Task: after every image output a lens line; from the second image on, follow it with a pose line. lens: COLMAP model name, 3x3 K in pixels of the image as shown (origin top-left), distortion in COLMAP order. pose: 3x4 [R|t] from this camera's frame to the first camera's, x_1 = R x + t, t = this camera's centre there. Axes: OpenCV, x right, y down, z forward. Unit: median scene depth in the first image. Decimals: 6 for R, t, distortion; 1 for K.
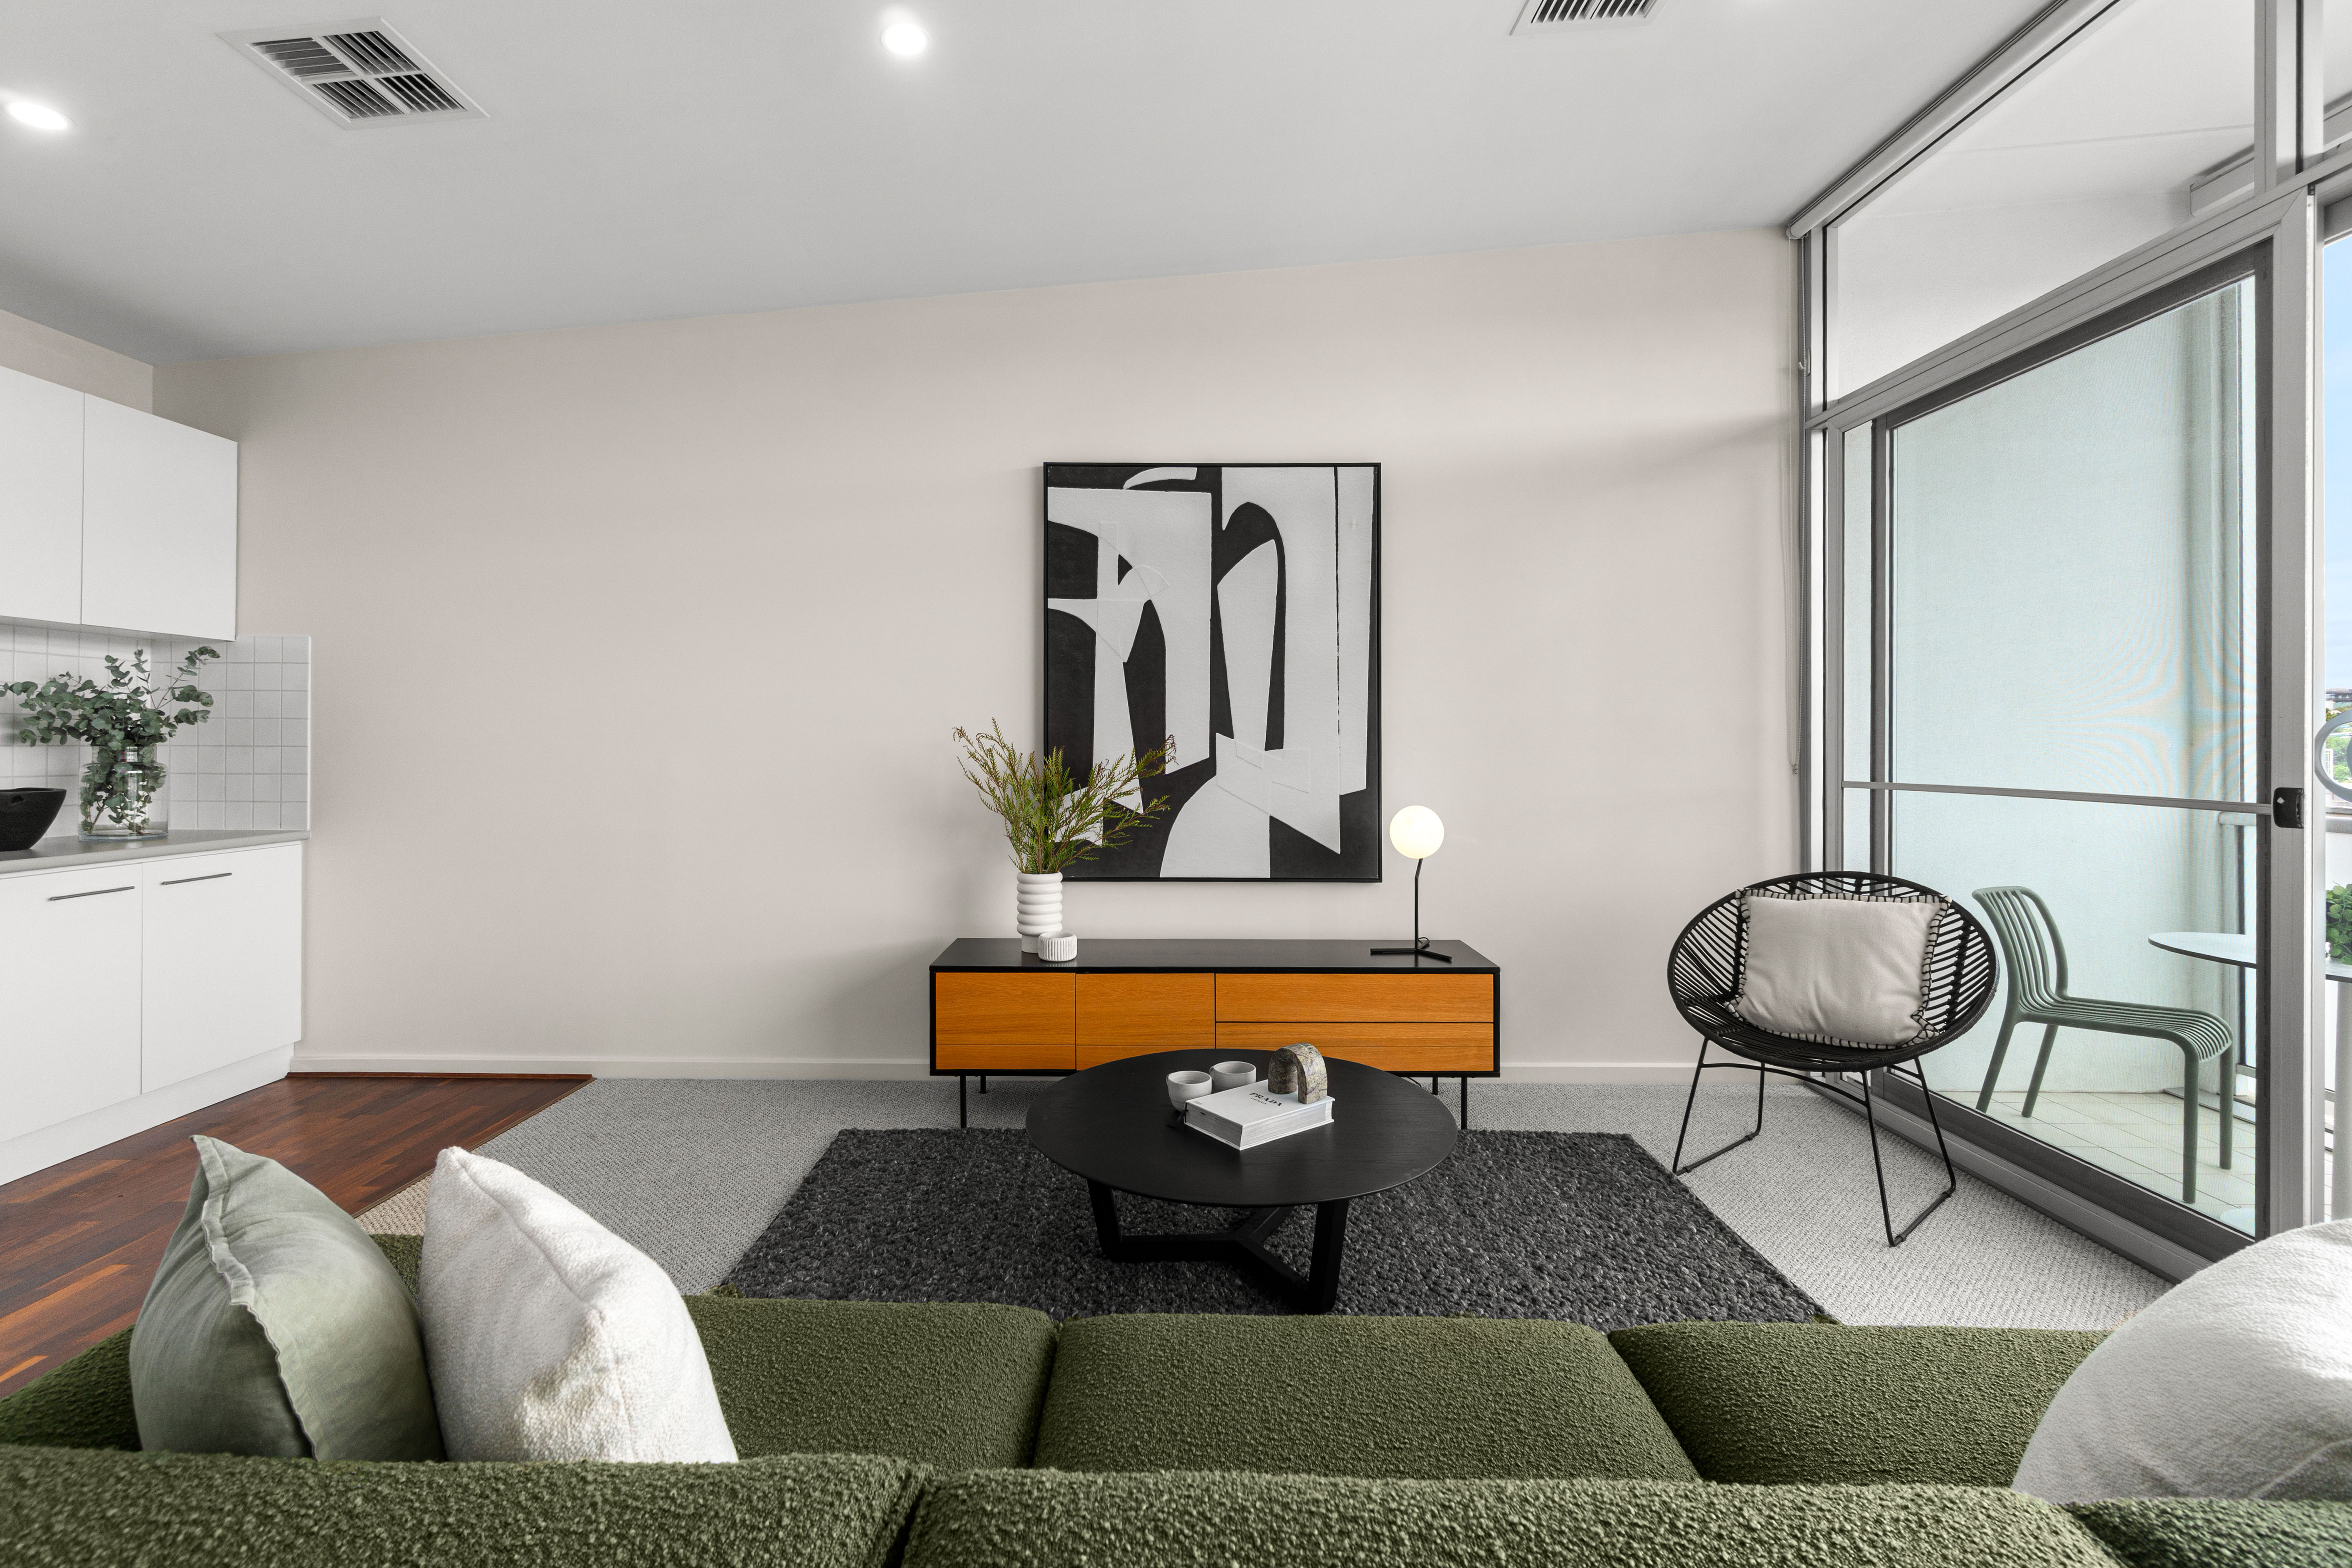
lens RADIAL K [[1035.3, 0, 1166.2], [0, 1035.3, 745.7], [0, 0, 1]] dist [-0.004205, 0.000199]
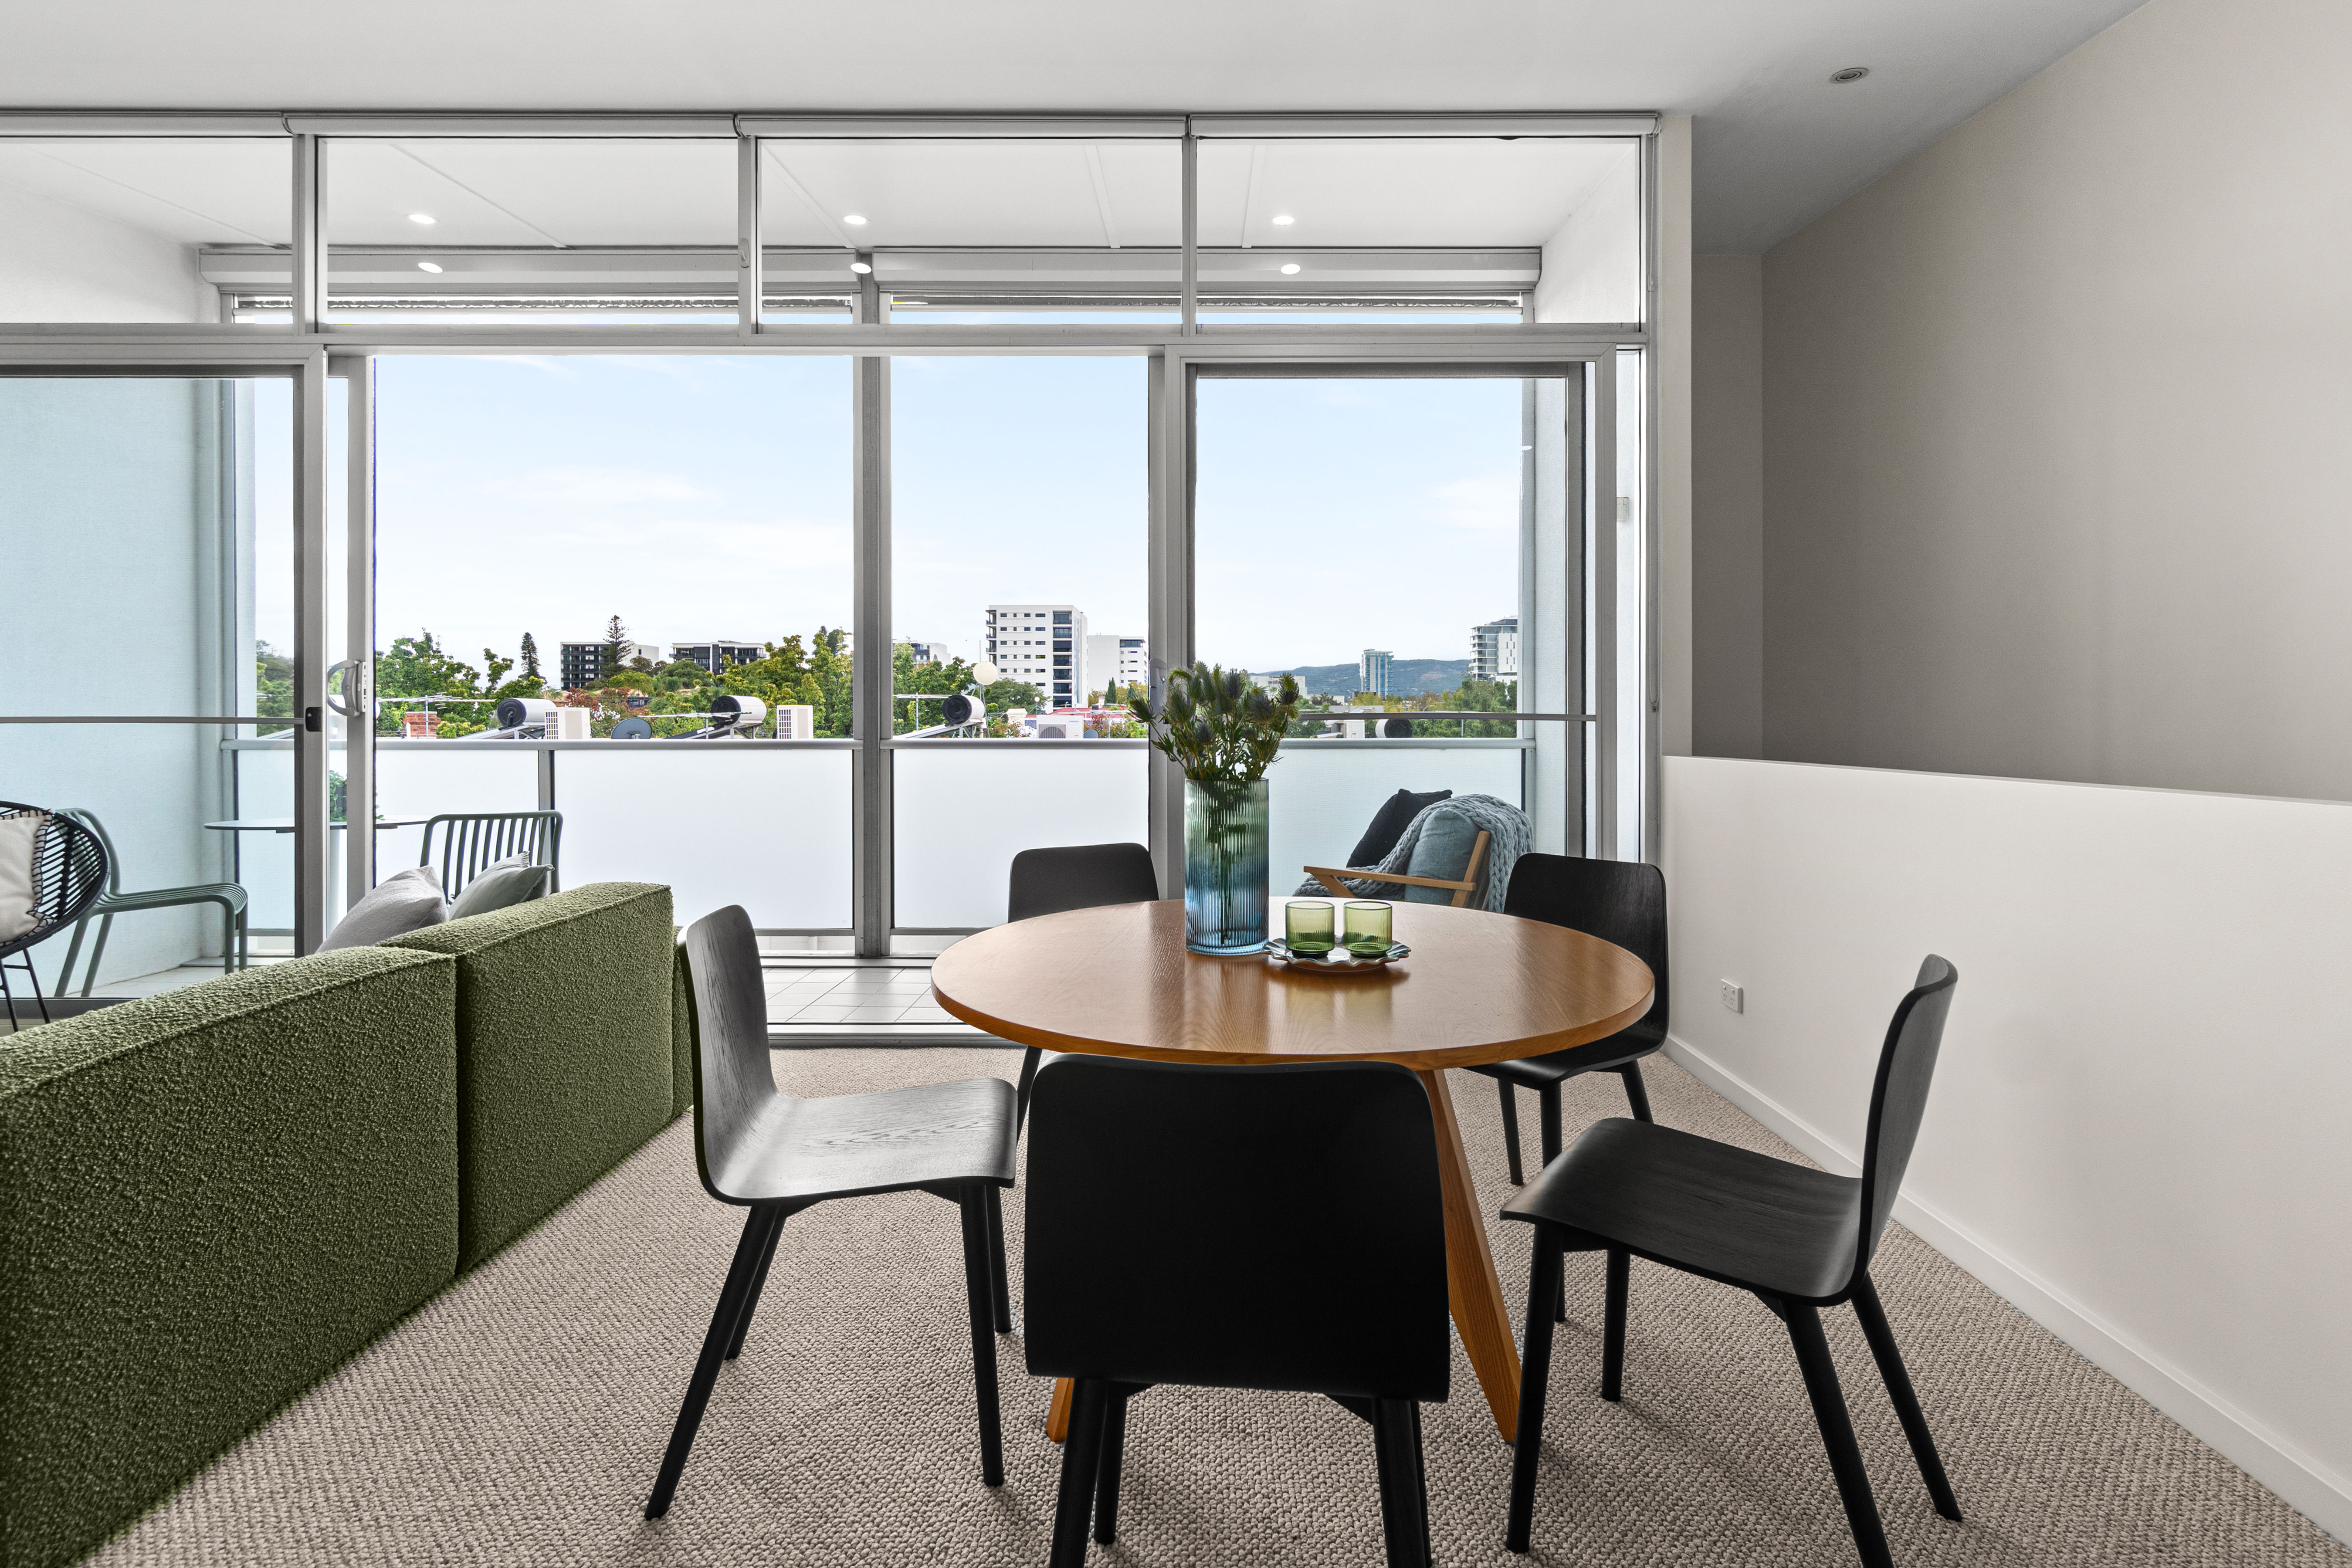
lens RADIAL K [[1123.2, 0, 1190.2], [0, 1123.2, 723.2], [0, 0, 1]] dist [0.003335, -0.001352]
pose [[0.000314, -0.009744, 0.999952, -0.396706], [-0.001036, 0.999952, 0.009744, 0.027220], [-0.999999, -0.001039, 0.000304, -0.222635]]
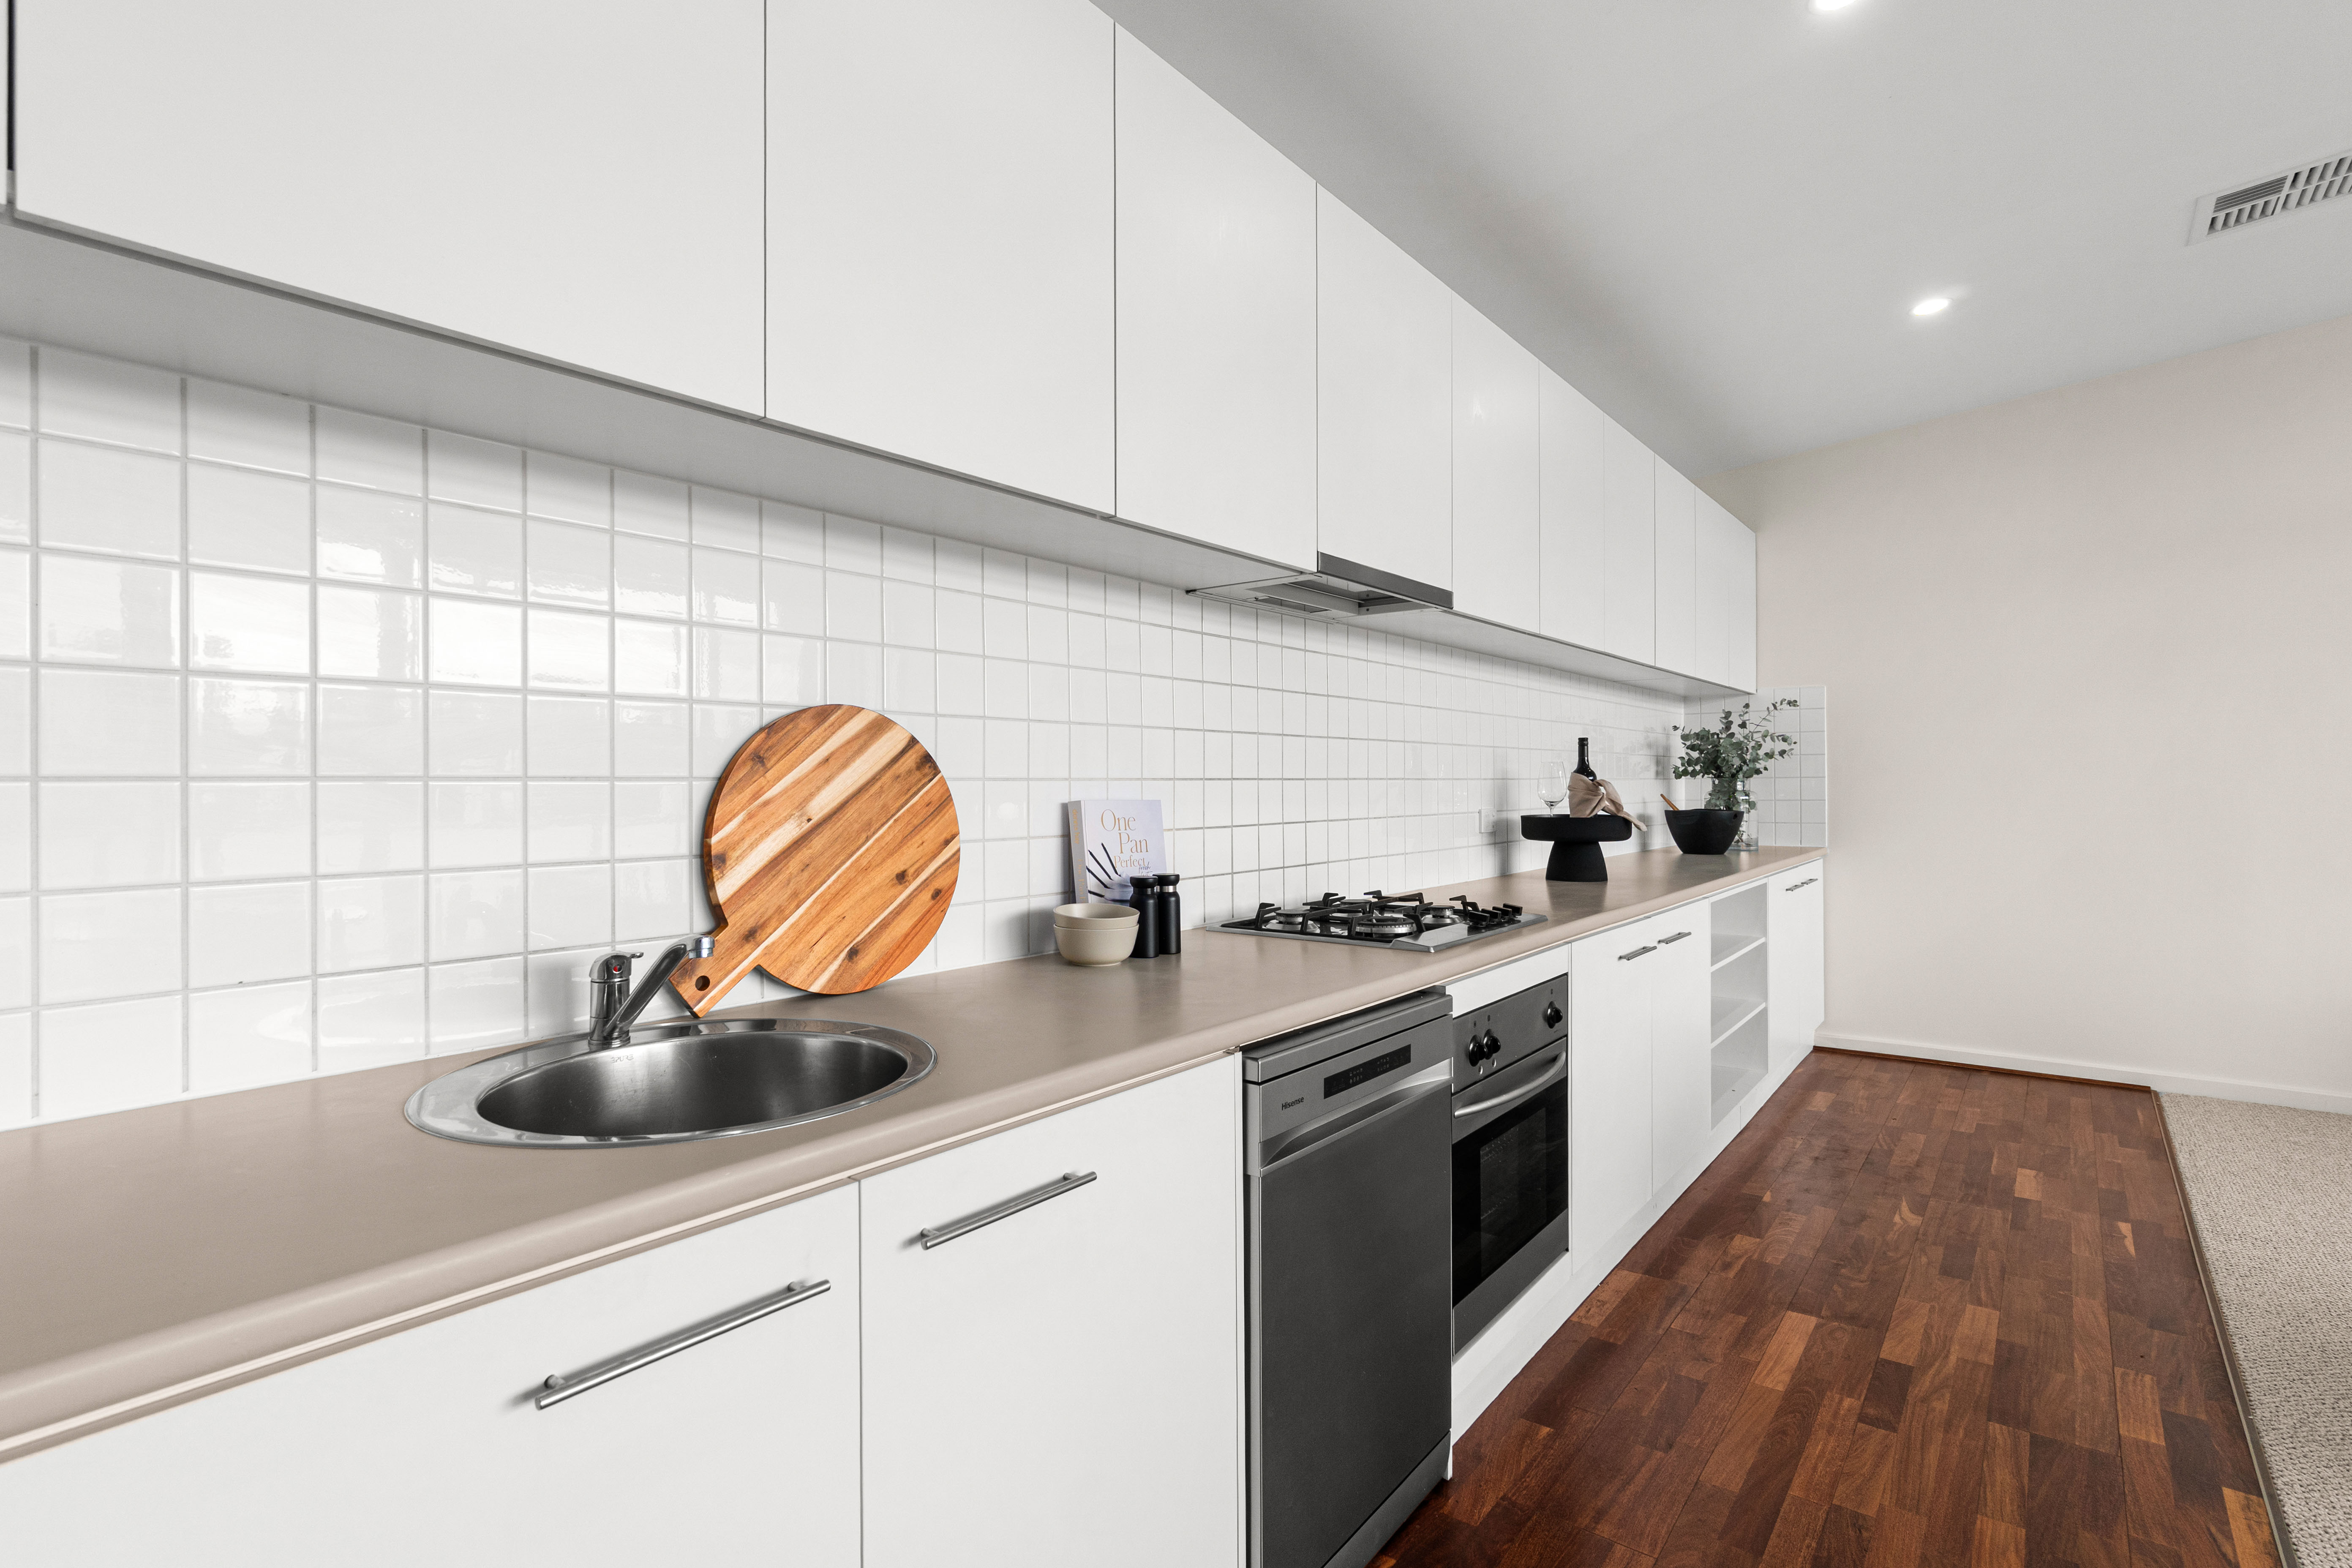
lens RADIAL K [[1101.4, 0, 1159.7], [0, 1101.4, 786.2], [0, 0, 1]] dist [-0.001538, 0.000210]
pose [[0.769342, -0.015181, -0.638656, -0.617985], [0.015405, 0.999868, -0.005210, 0.006130], [0.638651, -0.005831, 0.769474, -0.496308]]
